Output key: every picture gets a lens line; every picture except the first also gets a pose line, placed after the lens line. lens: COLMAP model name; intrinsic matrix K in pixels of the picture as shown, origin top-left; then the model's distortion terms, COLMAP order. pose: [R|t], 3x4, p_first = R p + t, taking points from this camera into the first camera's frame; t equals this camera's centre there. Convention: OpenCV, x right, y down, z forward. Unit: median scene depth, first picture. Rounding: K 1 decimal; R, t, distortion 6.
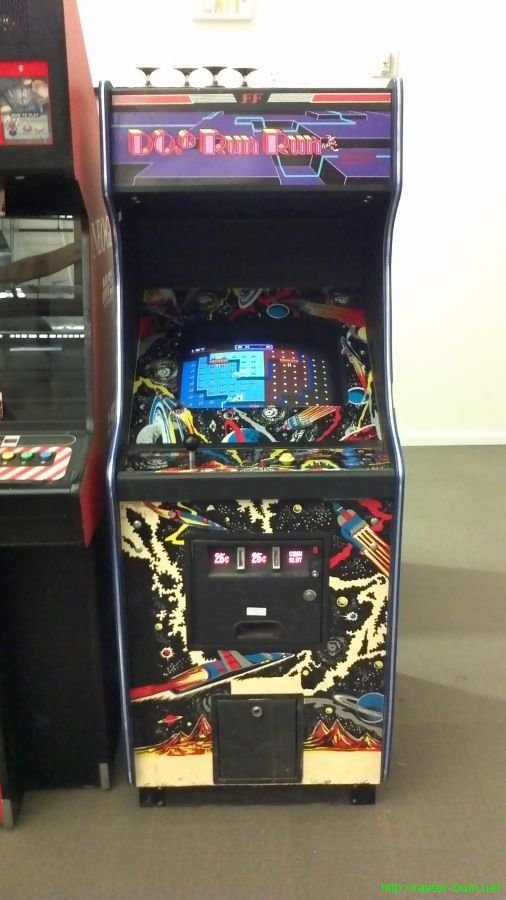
lens RADIAL K [[919.4, 0, 254.4], [0, 919.4, 449.8], [0, 0, 1]] dist [-0.005609, 0.000000]
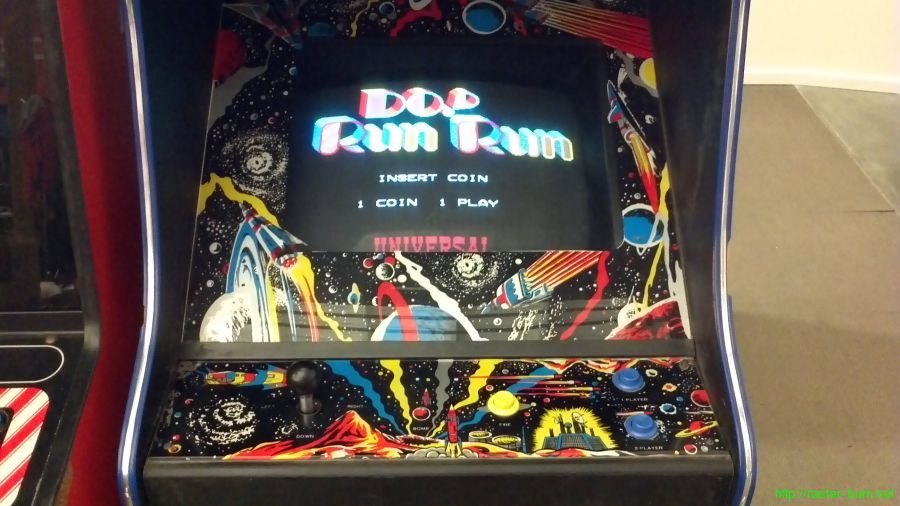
lens RADIAL K [[919.4, 0, 447.2], [0, 919.4, 252.9], [0, 0, 1]] dist [-0.005609, 0.000000]
pose [[0.999811, 0.009173, 0.017162, -0.003292], [-0.013686, 0.958420, 0.285032, -0.190740], [-0.013833, -0.285213, 0.958364, 0.520595]]
